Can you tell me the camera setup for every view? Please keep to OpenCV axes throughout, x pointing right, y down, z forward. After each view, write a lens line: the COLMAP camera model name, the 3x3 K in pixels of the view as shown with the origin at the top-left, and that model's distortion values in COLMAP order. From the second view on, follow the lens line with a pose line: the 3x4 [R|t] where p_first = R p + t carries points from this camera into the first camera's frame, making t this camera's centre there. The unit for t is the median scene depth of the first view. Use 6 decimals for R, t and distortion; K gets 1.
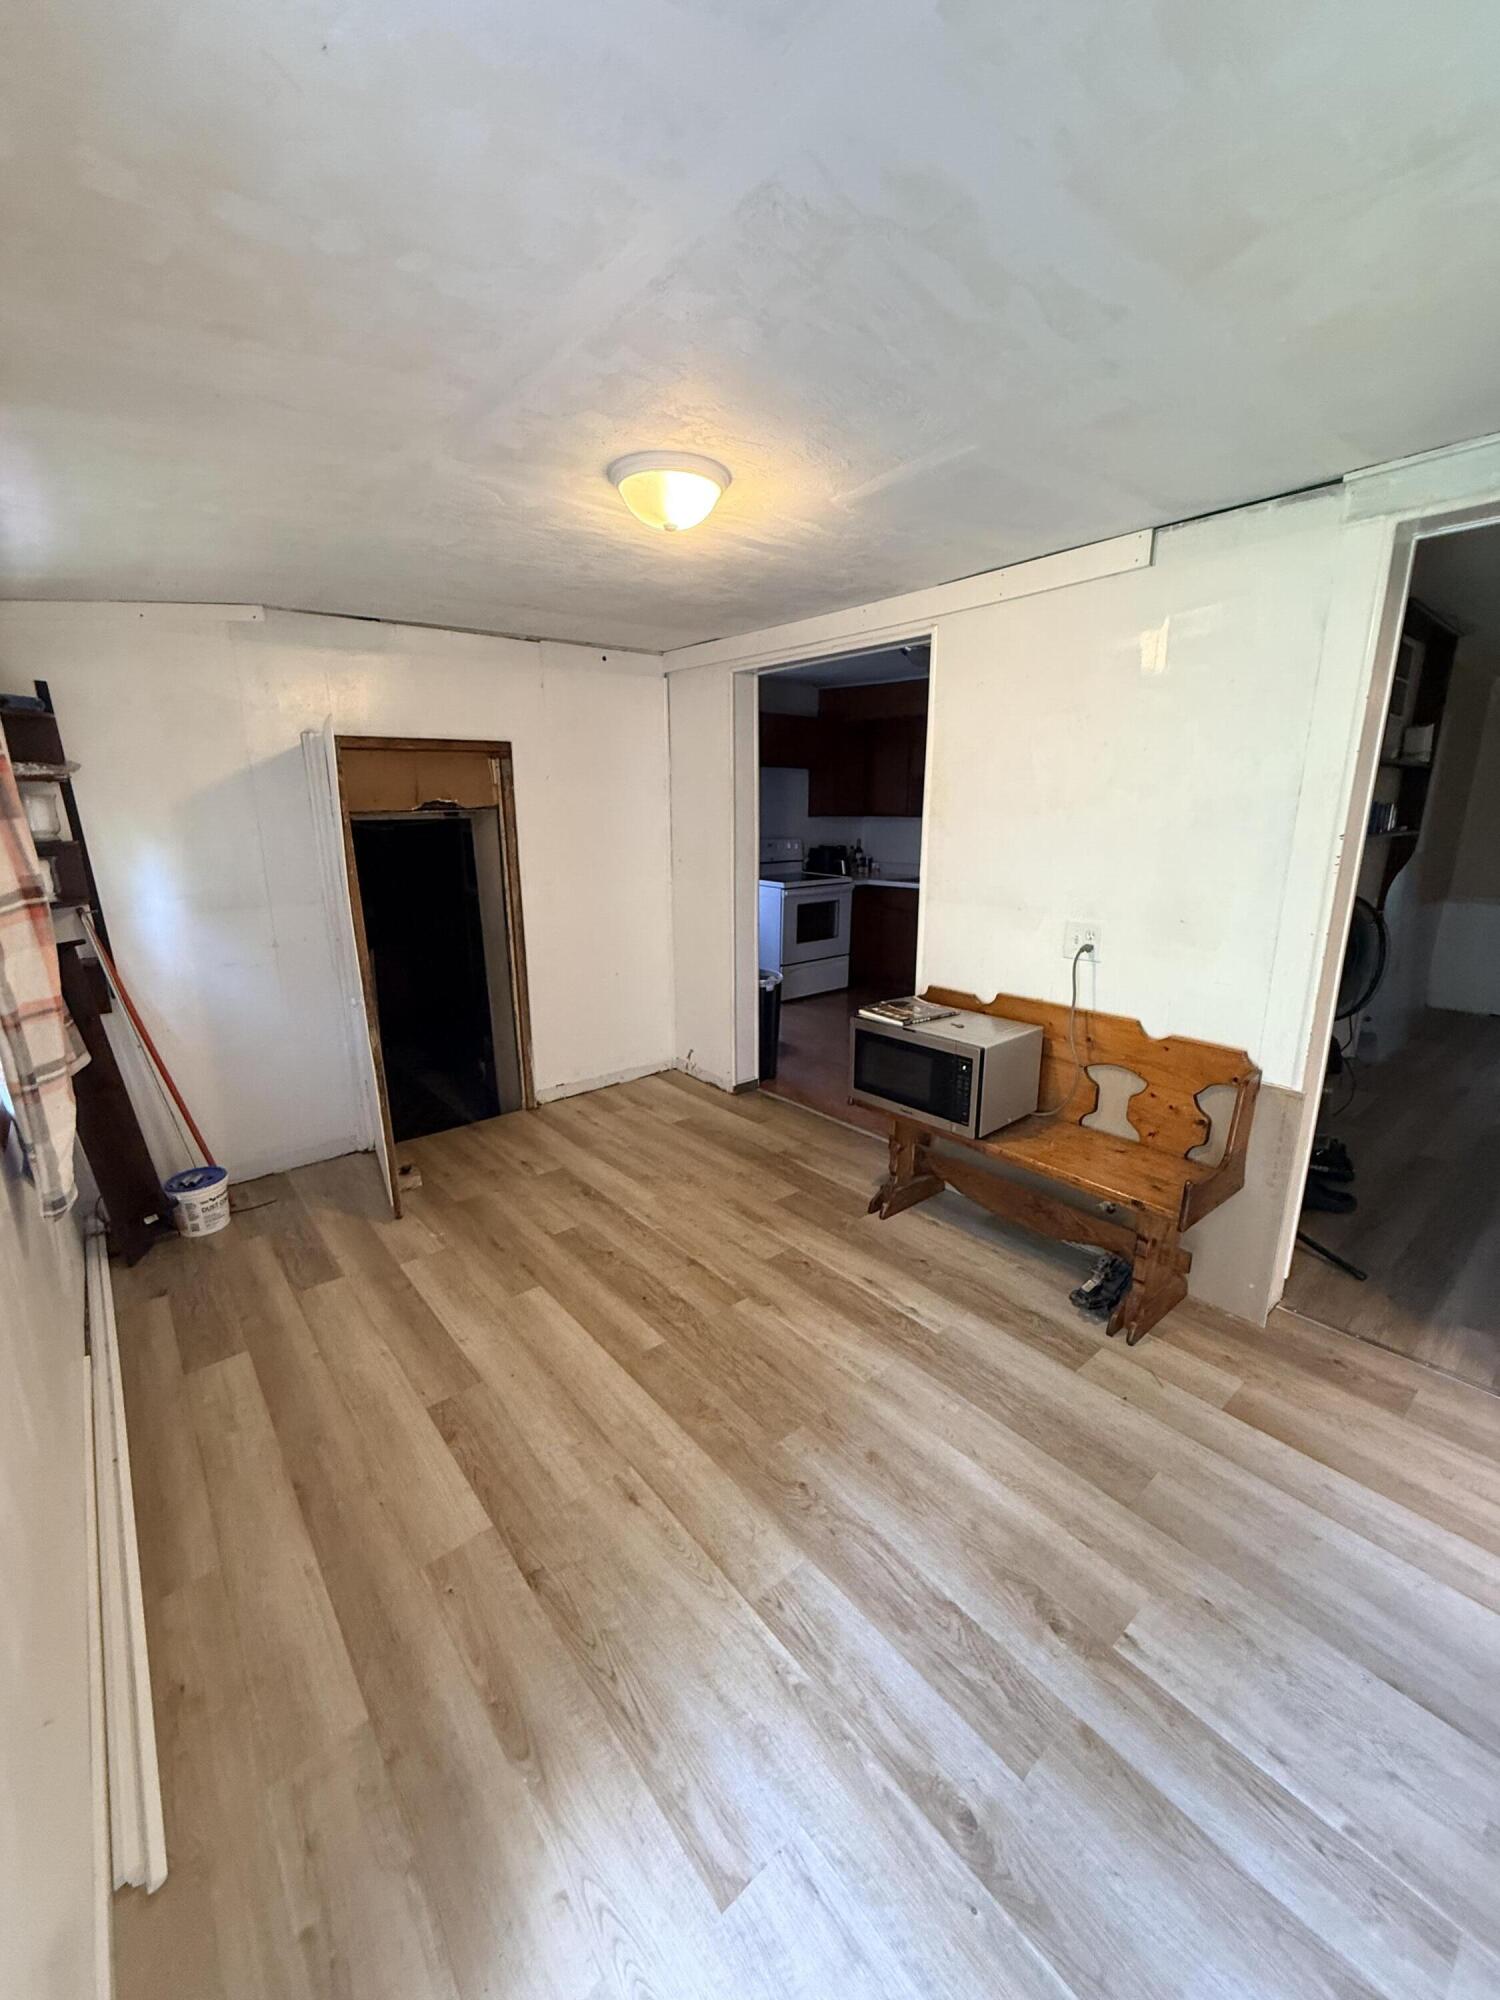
lens RADIAL K [[800.4, 0, 749.5], [0, 800.4, 999.8], [0, 0, 1]] dist [0.002238, -0.000056]
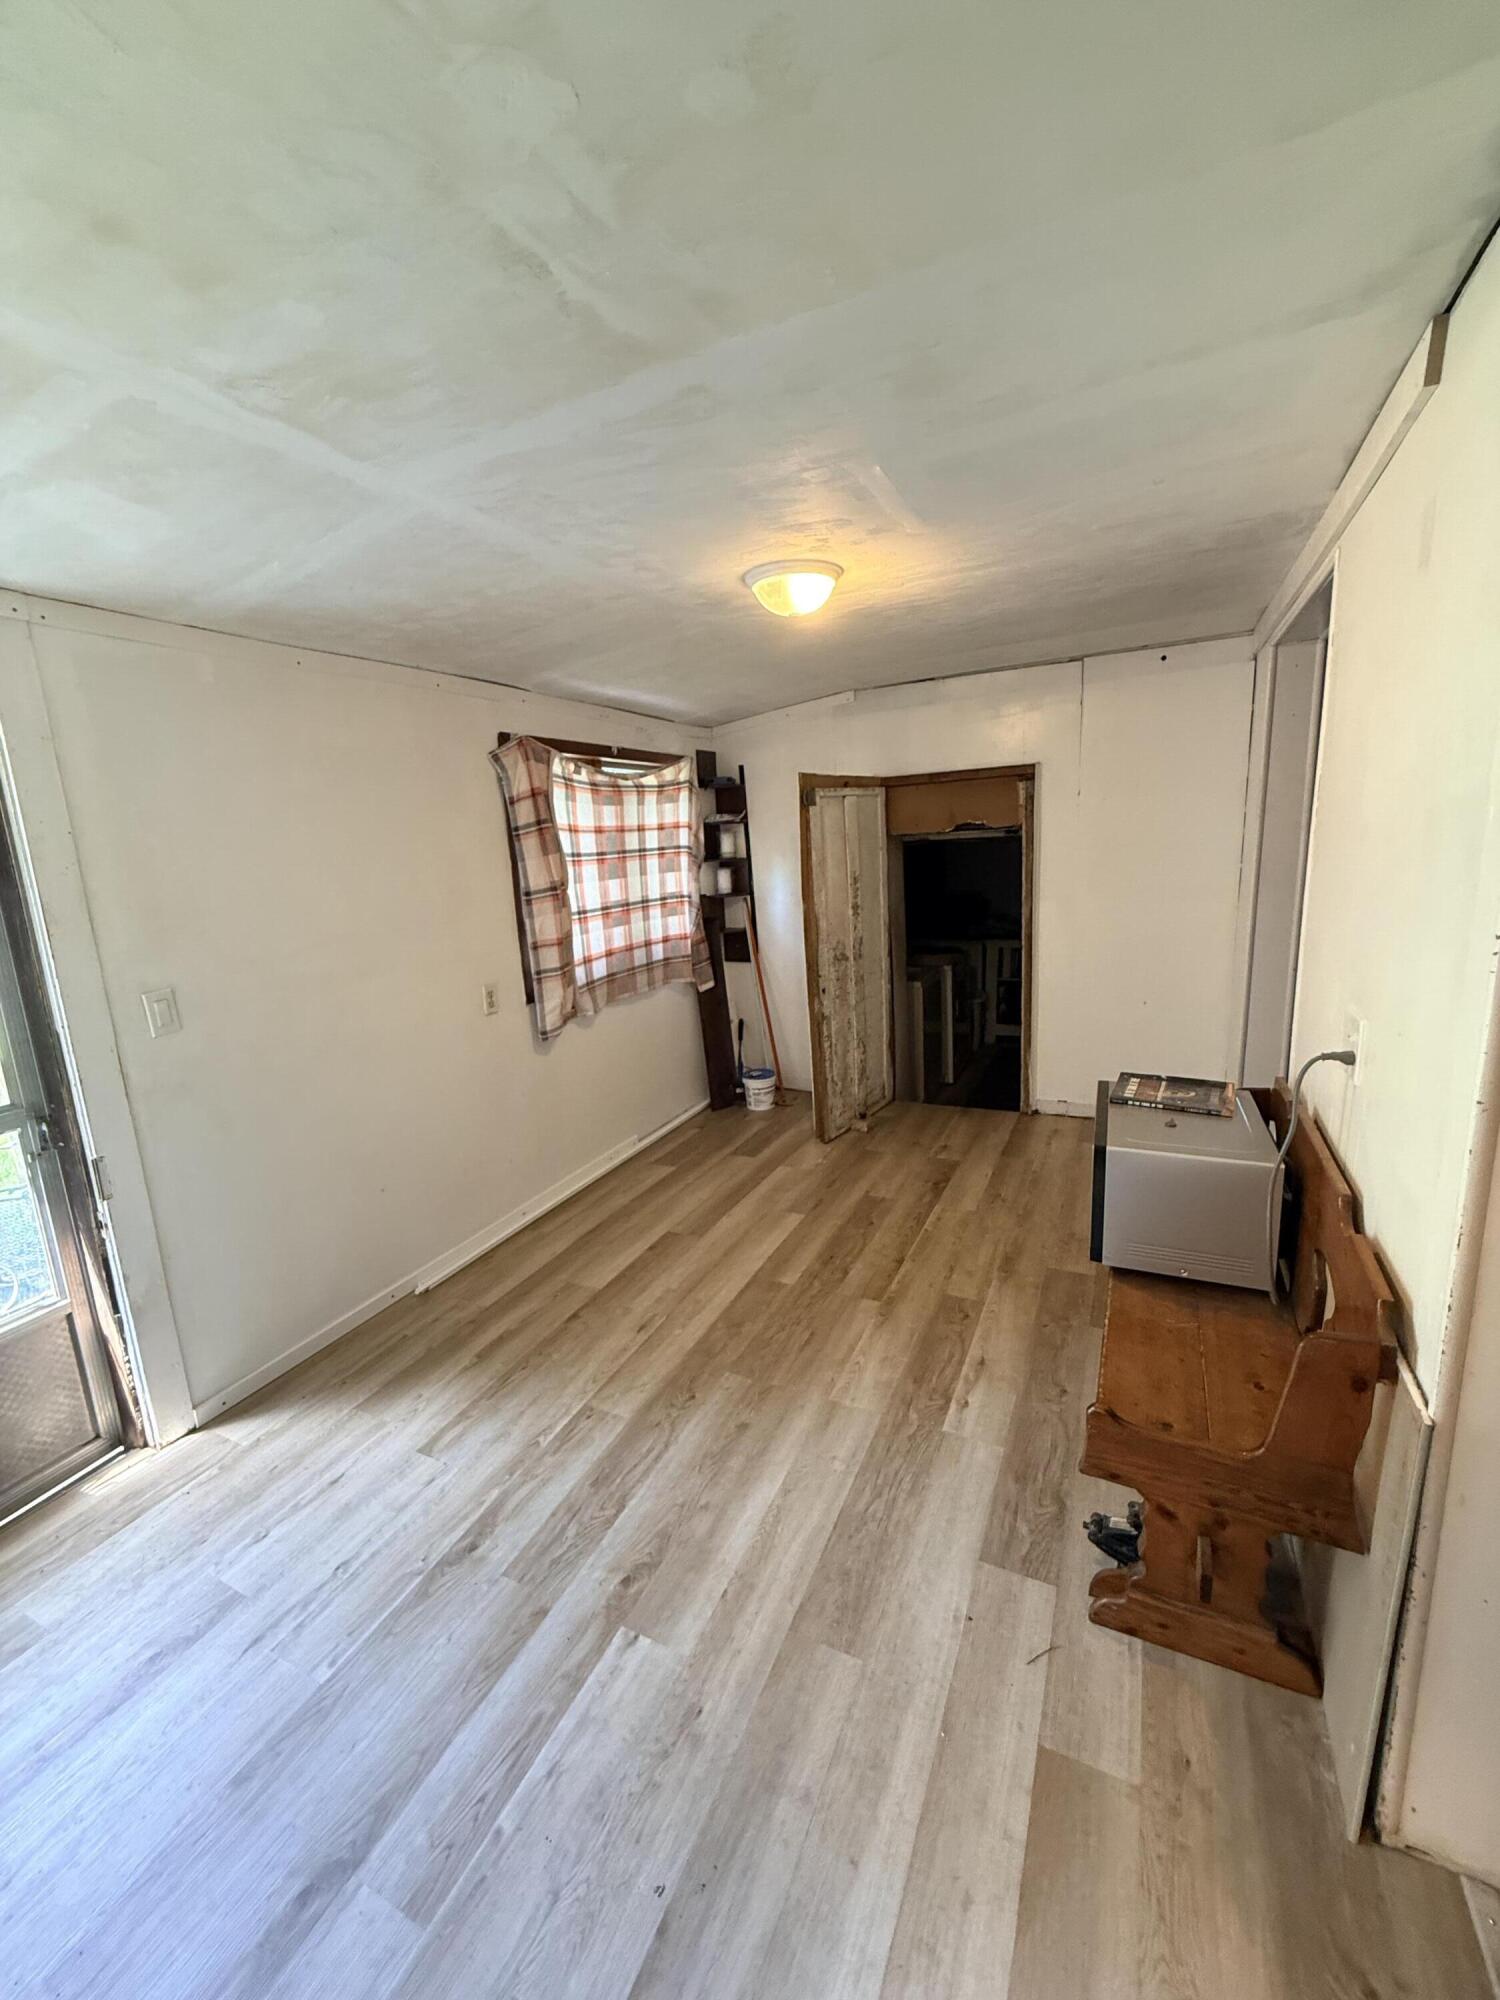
lens RADIAL K [[800.4, 0, 749.3], [0, 800.4, 1000.6], [0, 0, 1]] dist [0.002238, -0.000056]
pose [[0.406908, 0.170197, -0.897473, 1.156980], [-0.168283, 0.979640, 0.109481, -0.144653], [0.897834, 0.106481, 0.427265, 0.515070]]
